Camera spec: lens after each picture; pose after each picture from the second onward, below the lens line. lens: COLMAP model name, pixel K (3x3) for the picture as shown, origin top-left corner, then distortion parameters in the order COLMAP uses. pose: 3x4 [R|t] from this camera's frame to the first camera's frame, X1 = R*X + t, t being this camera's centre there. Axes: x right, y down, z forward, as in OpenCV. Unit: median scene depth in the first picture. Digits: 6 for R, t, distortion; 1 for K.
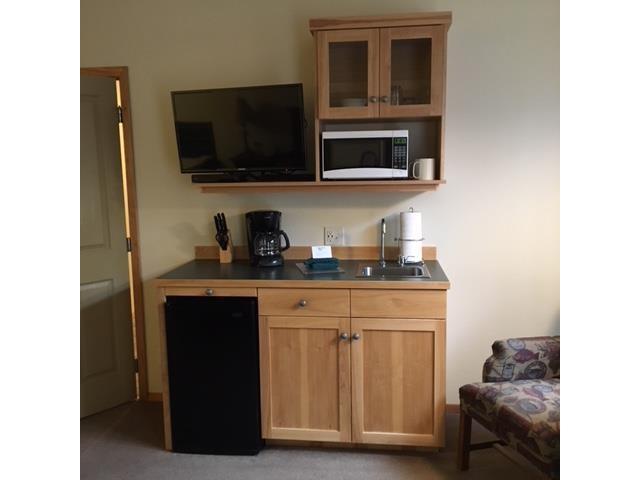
lens RADIAL K [[542.4, 0, 320.0], [0, 542.4, 242.6], [0, 0, 1]] dist [0.071450, 0.006020]
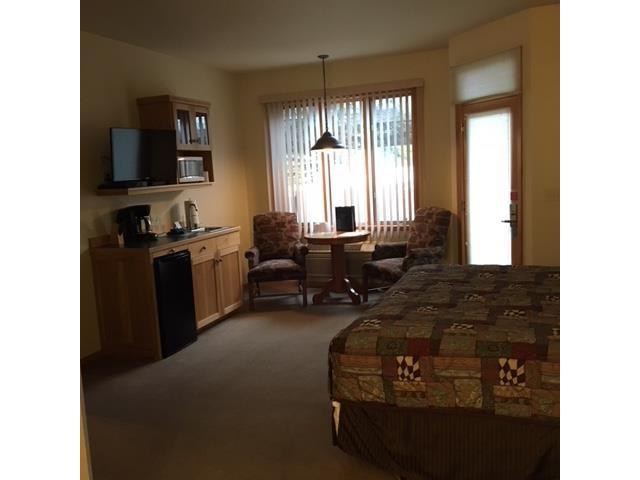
lens RADIAL K [[542.4, 0, 319.8], [0, 542.4, 239.3], [0, 0, 1]] dist [0.071450, 0.006020]
pose [[0.237162, -0.126160, 0.963243, -1.674015], [0.180561, 0.979979, 0.083896, -0.002105], [-0.954543, 0.154027, 0.255193, 0.133985]]
